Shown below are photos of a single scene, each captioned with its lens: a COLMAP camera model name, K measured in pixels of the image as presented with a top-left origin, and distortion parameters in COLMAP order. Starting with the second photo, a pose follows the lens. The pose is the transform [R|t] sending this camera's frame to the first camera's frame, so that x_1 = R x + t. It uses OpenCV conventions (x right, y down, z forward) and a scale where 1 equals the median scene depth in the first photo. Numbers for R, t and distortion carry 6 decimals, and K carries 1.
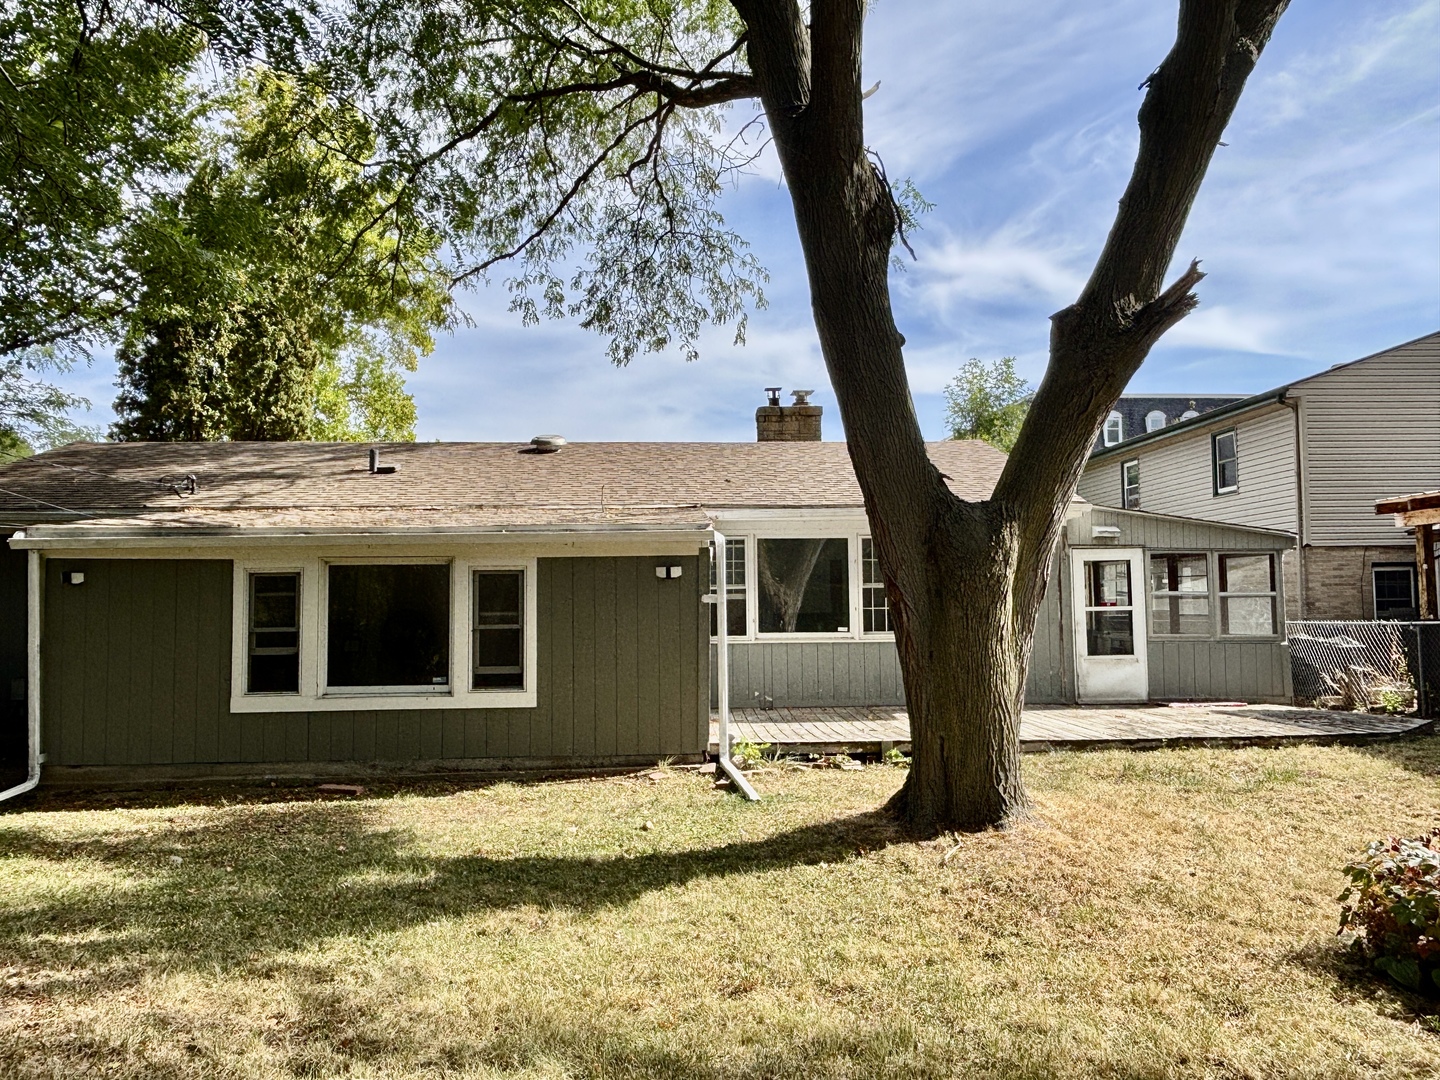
lens RADIAL K [[1071.6, 0, 720.7], [0, 1071.6, 542.6], [0, 0, 1]] dist [0.027145, -0.021185]
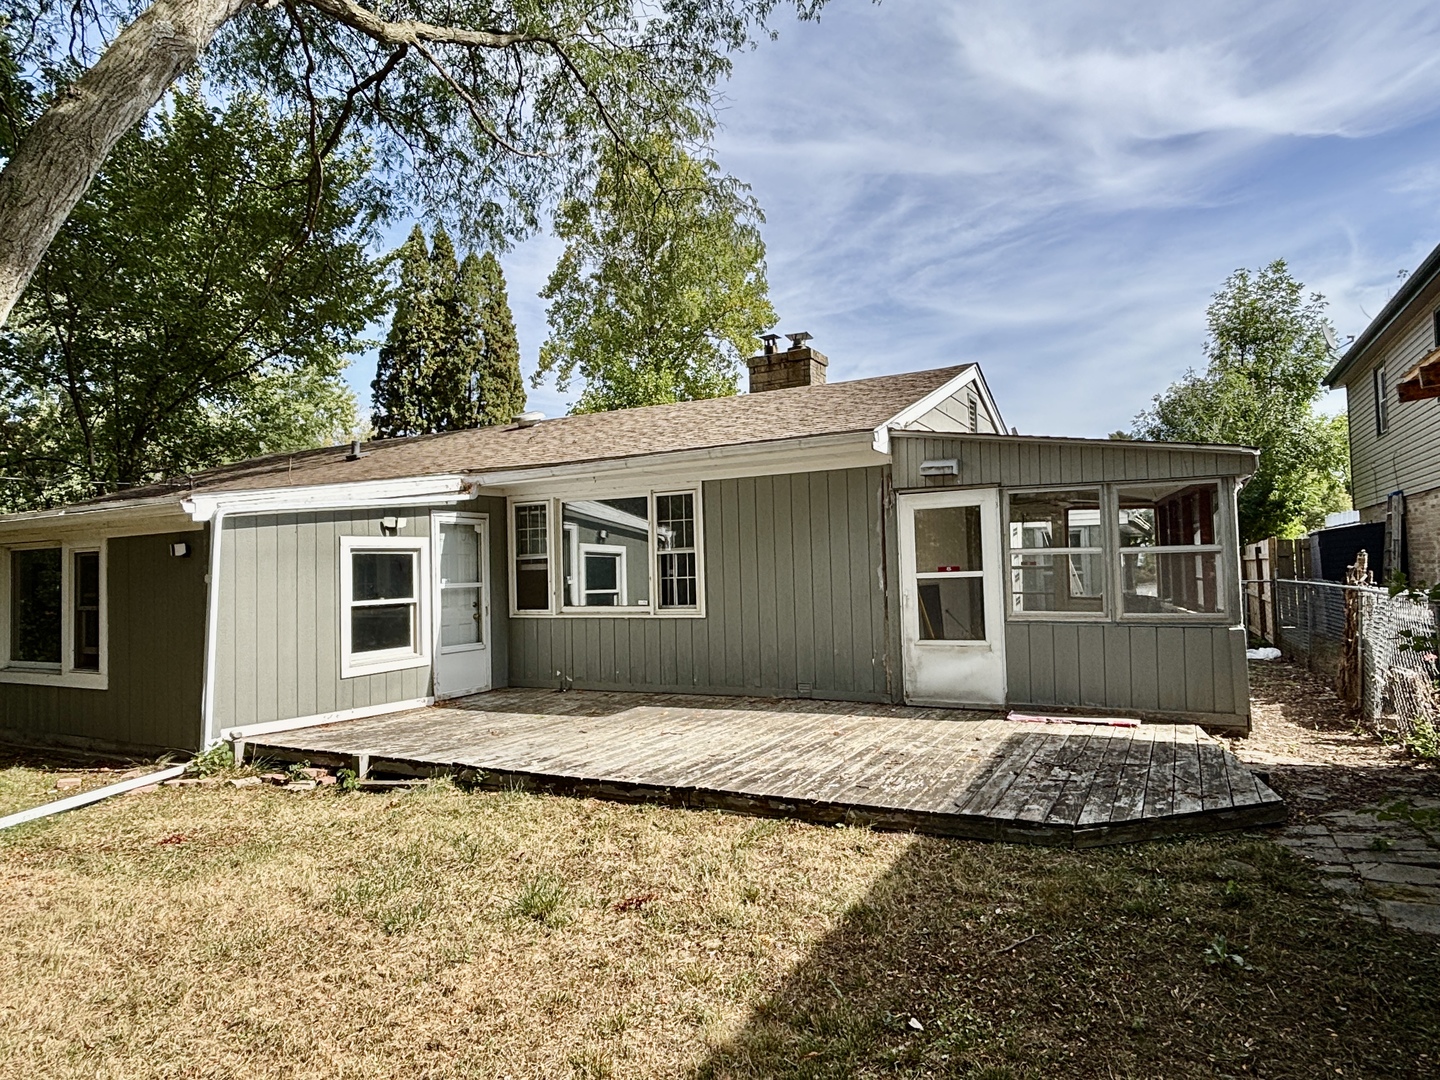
lens RADIAL K [[887.5, 0, 721.0], [0, 887.5, 533.8], [0, 0, 1]] dist [0.000408, 0.001107]
pose [[0.865214, -0.034908, -0.500185, 0.526208], [0.049171, 0.998672, 0.015358, 0.017822], [0.498985, -0.037883, 0.865782, 0.415698]]
